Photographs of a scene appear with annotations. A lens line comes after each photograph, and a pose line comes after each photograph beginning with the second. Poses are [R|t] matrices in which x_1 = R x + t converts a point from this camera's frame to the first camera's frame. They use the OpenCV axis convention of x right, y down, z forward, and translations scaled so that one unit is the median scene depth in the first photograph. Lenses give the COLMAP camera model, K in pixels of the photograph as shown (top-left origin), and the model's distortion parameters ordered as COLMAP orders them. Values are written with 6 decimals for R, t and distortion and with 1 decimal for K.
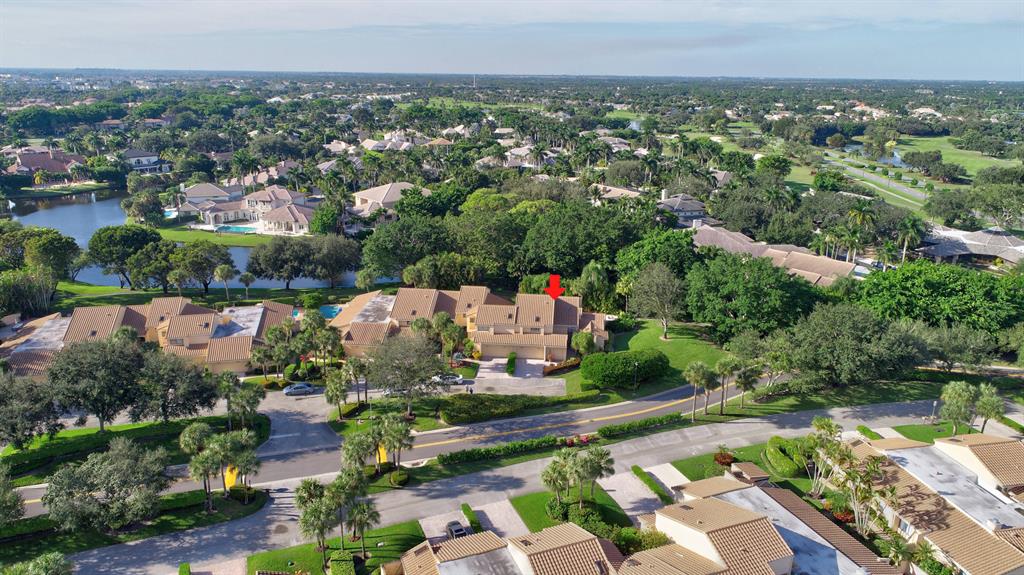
lens RADIAL K [[671.4, 0, 509.6], [0, 671.4, 285.5], [0, 0, 1]] dist [0.008205, 0.000780]
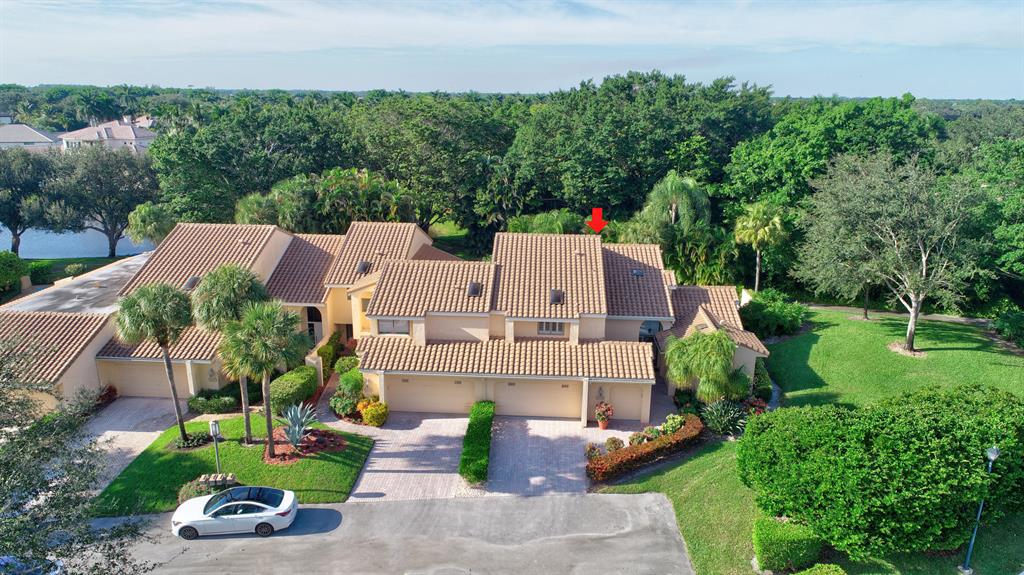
lens RADIAL K [[671.4, 0, 514.6], [0, 671.4, 288.9], [0, 0, 1]] dist [0.008205, 0.000780]
pose [[0.999172, -0.006147, 0.040218, 0.006540], [0.007099, 0.999697, -0.023566, 0.052180], [-0.040061, 0.023832, 0.998913, 0.646942]]
